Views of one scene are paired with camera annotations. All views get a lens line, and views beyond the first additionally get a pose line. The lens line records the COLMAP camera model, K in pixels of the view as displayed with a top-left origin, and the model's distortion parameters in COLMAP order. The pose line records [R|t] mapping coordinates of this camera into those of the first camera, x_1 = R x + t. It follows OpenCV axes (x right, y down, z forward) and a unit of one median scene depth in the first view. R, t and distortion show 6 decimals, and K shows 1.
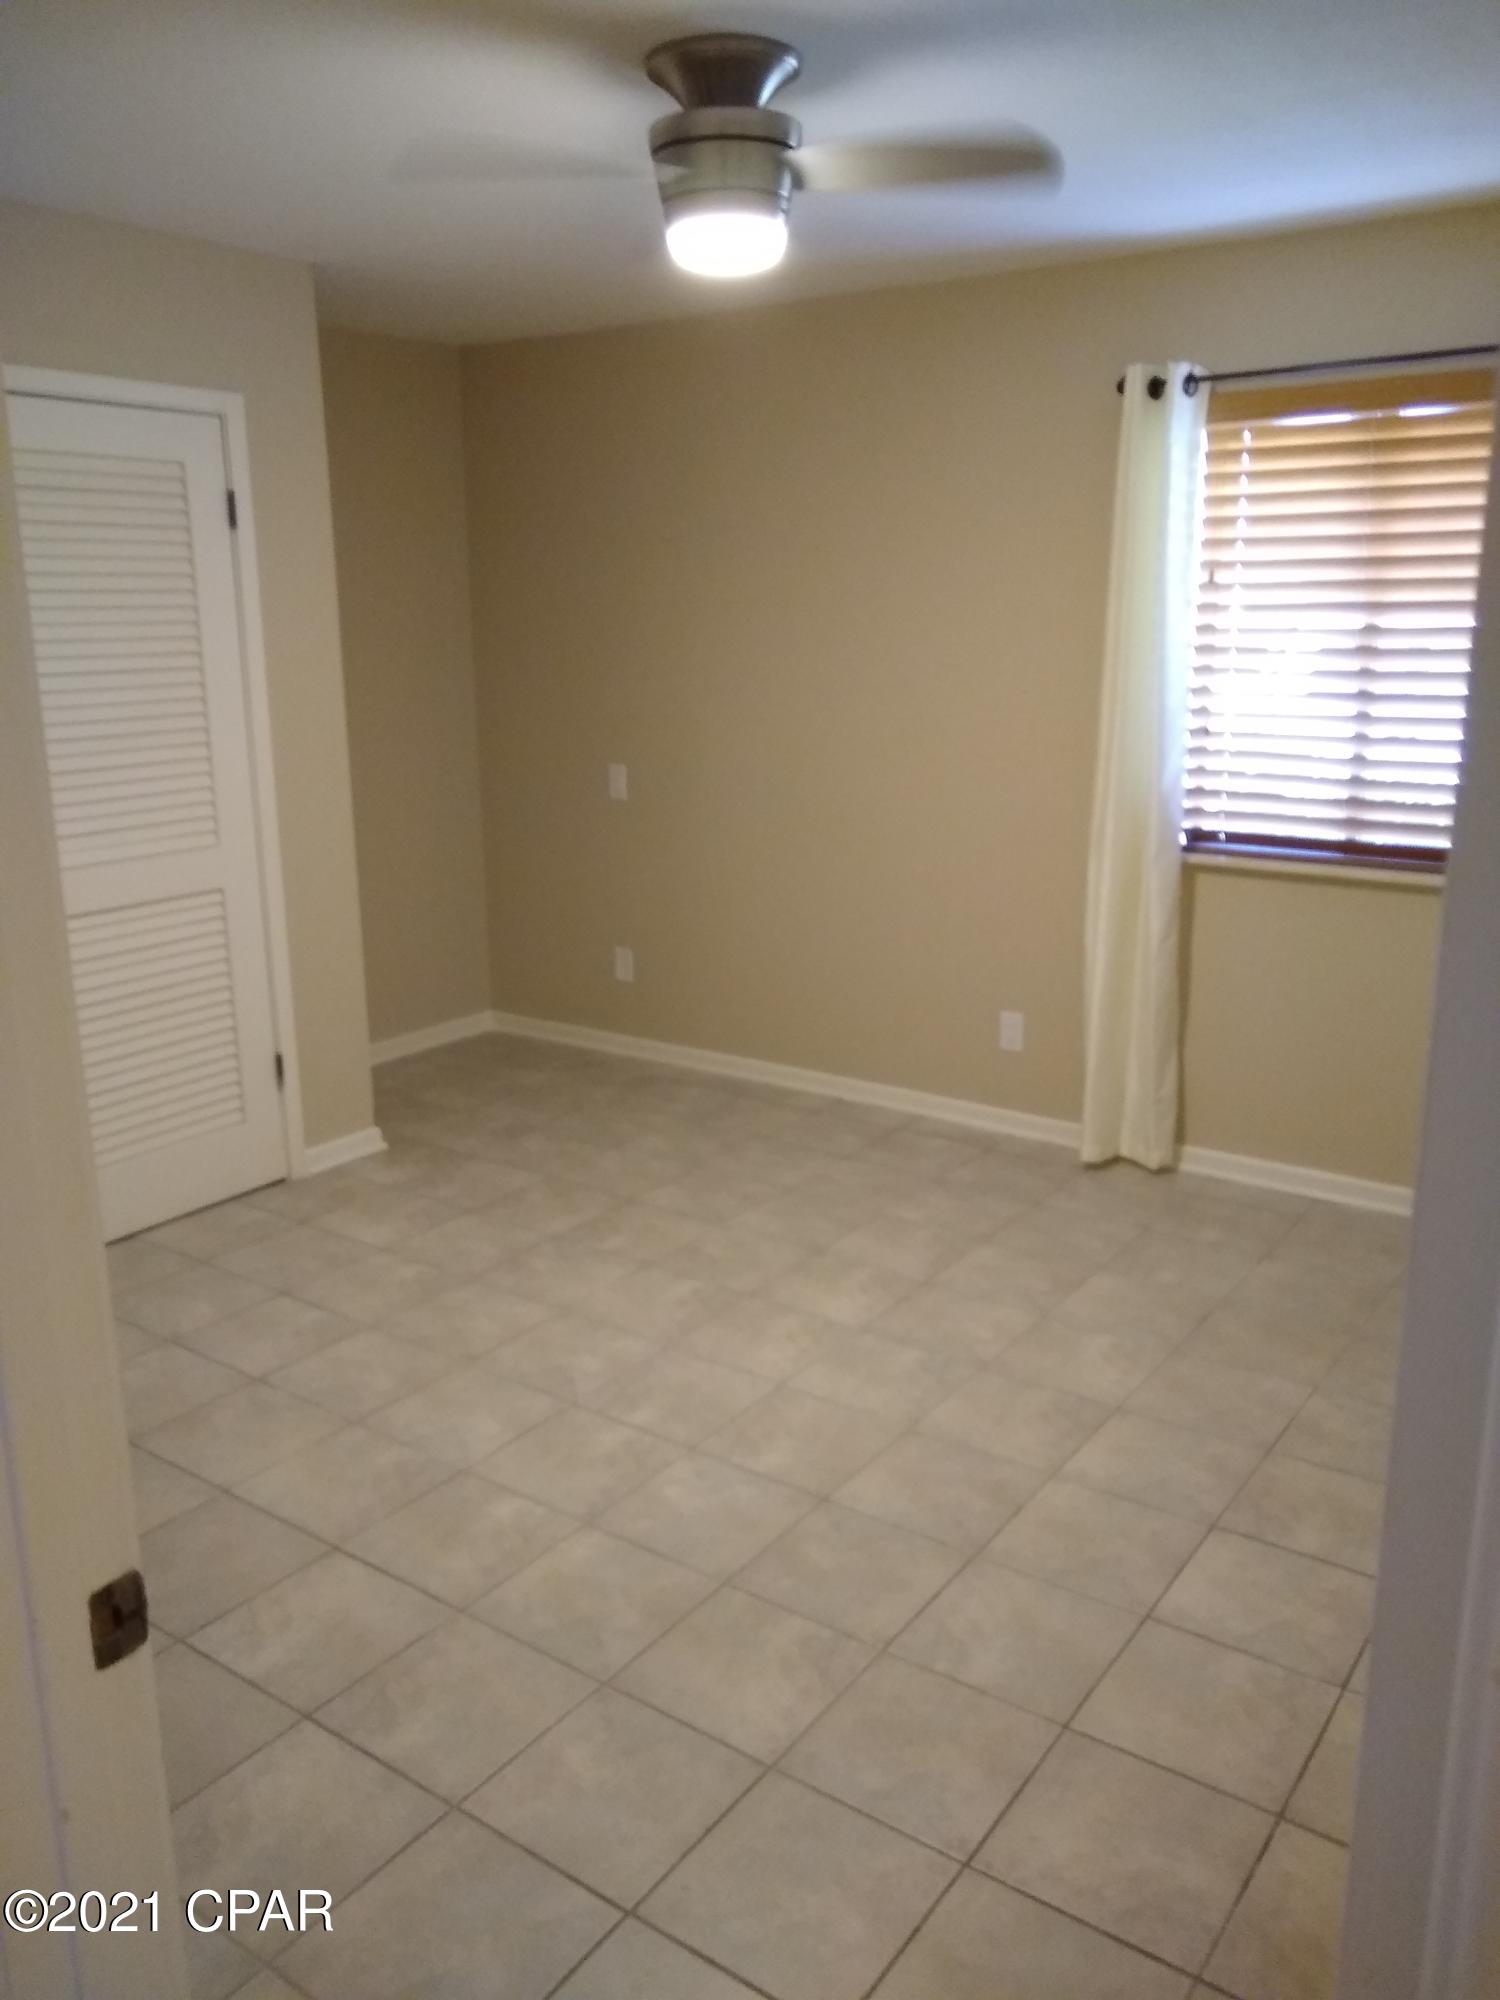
lens RADIAL K [[1587.8, 0, 745.3], [0, 1587.8, 1001.5], [0, 0, 1]] dist [-0.021233, 0.024185]
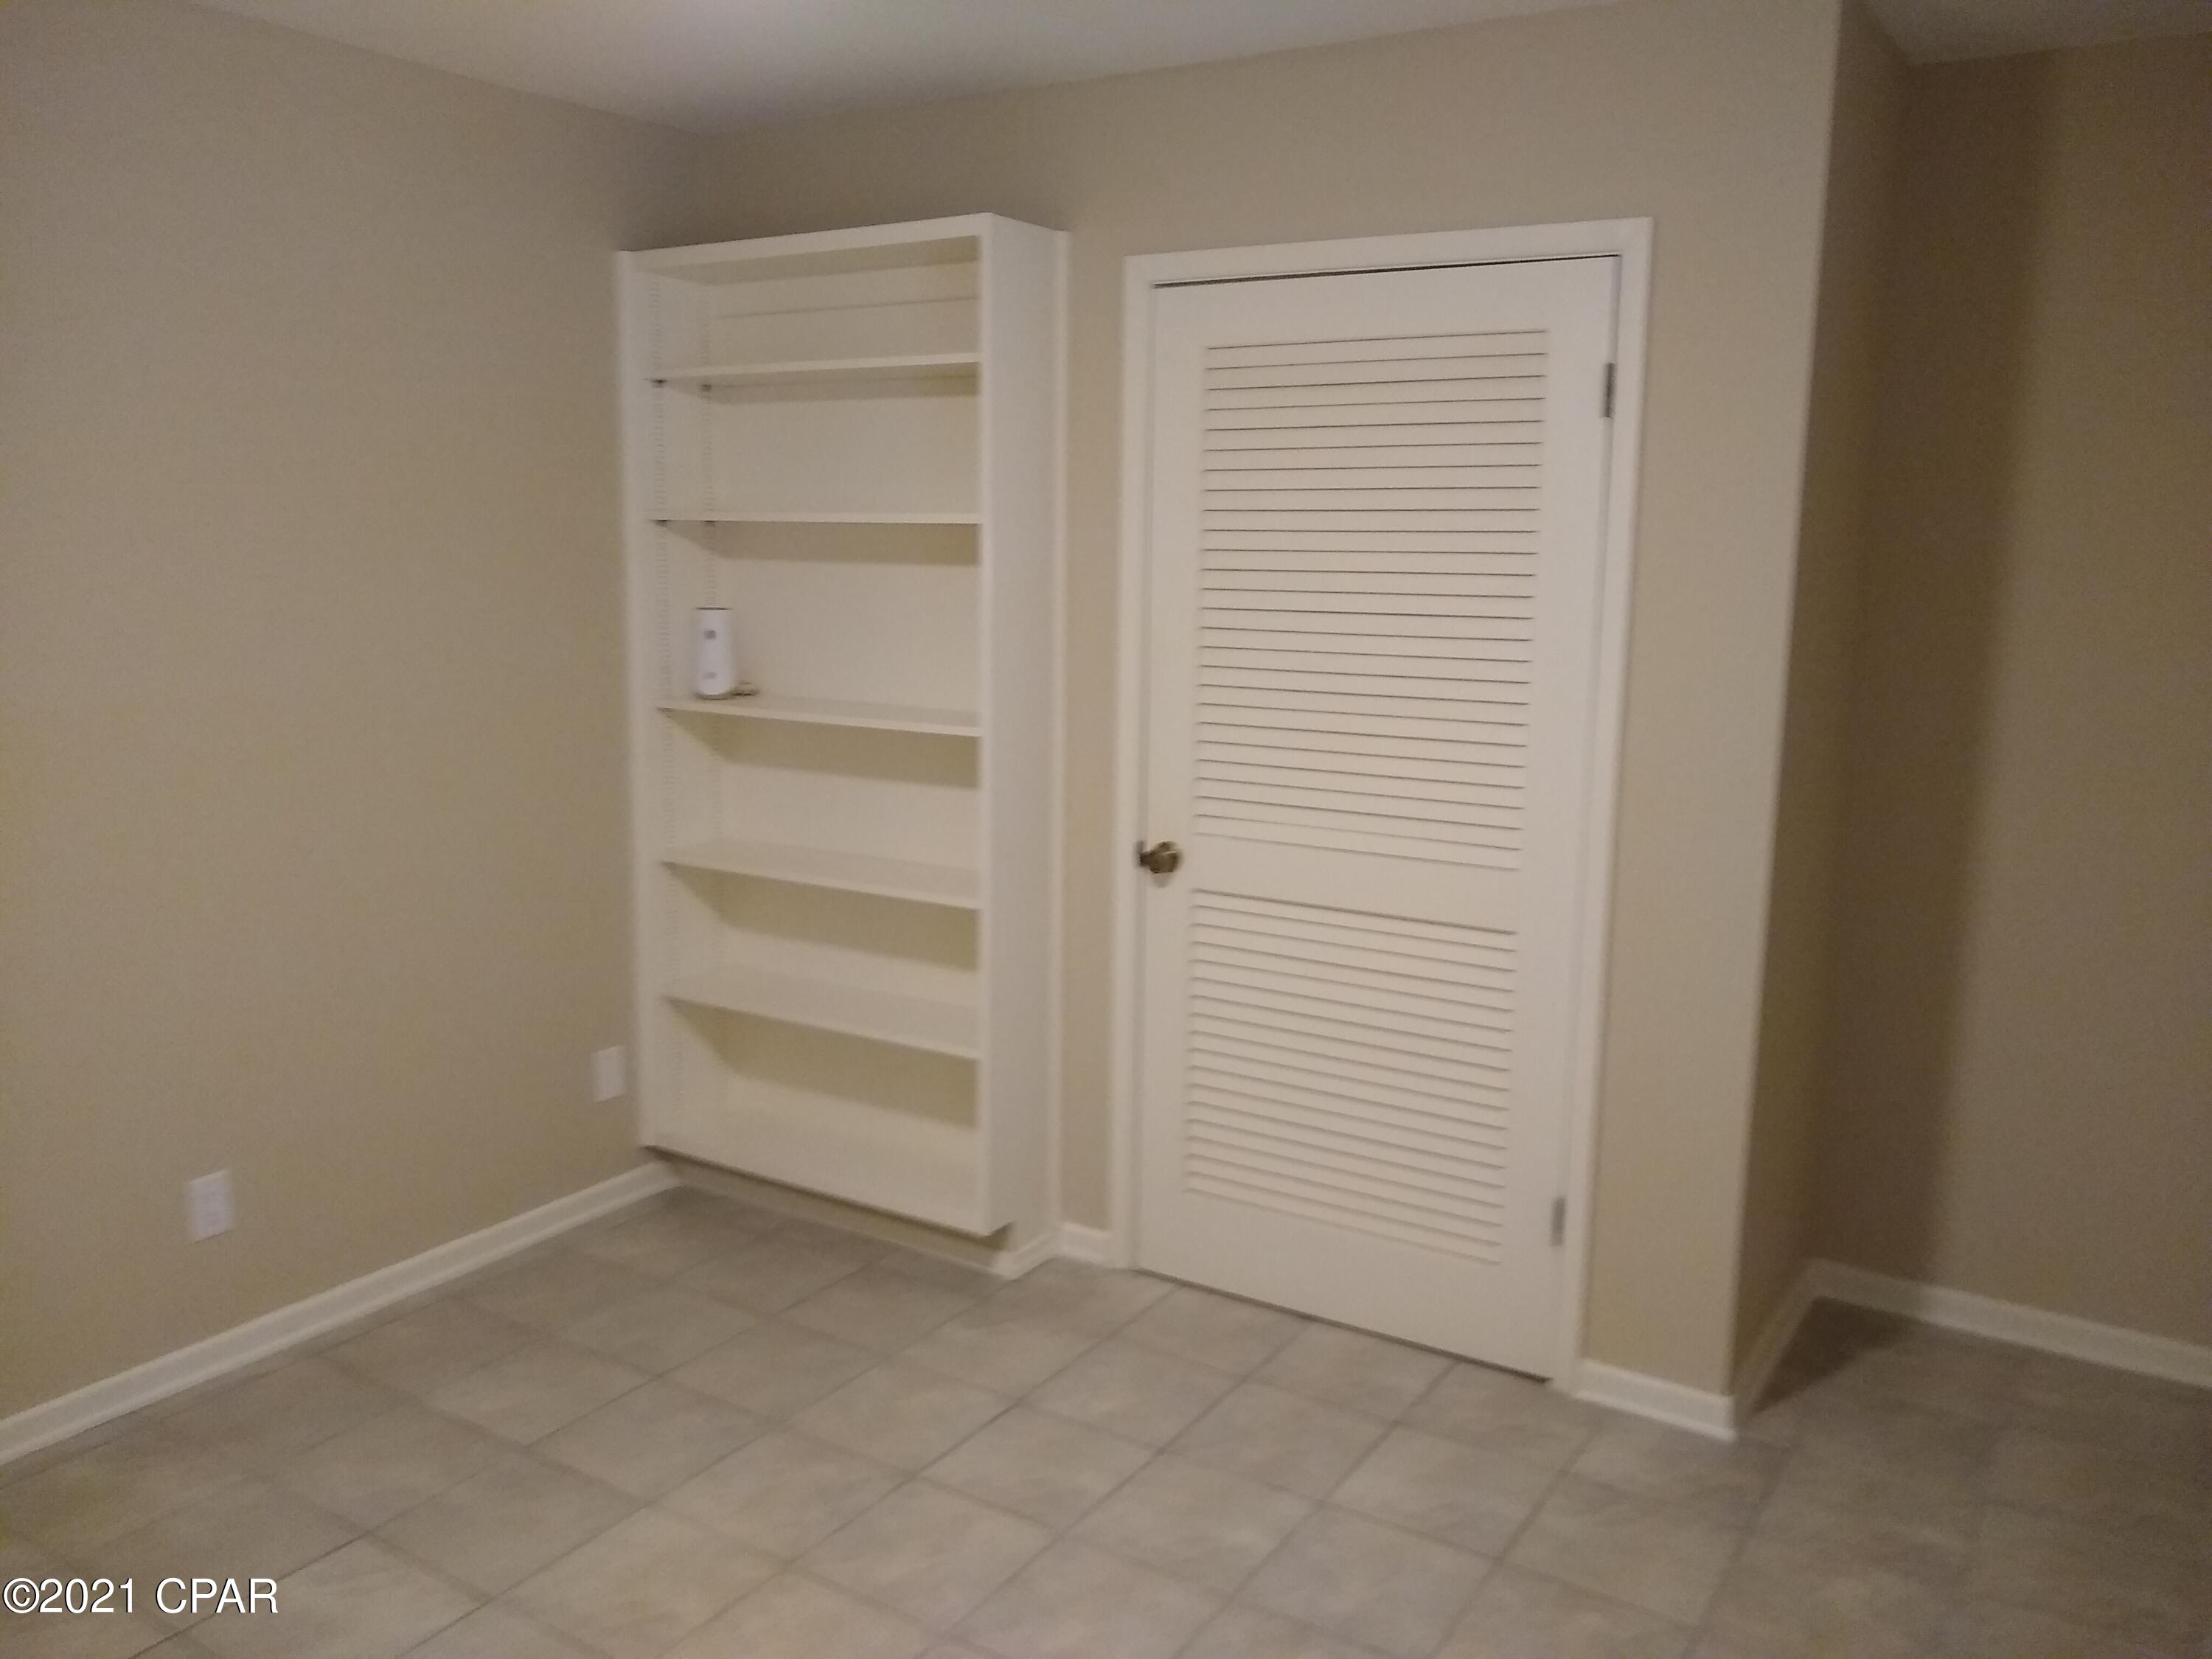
lens RADIAL K [[1756.1, 0, 1106.9], [0, 1756.1, 817.7], [0, 0, 1]] dist [-0.021233, 0.024185]
pose [[0.060155, 0.179927, -0.981839, 0.428790], [-0.260816, 0.952283, 0.158531, -0.206235], [0.963513, 0.246543, 0.104212, 0.780019]]
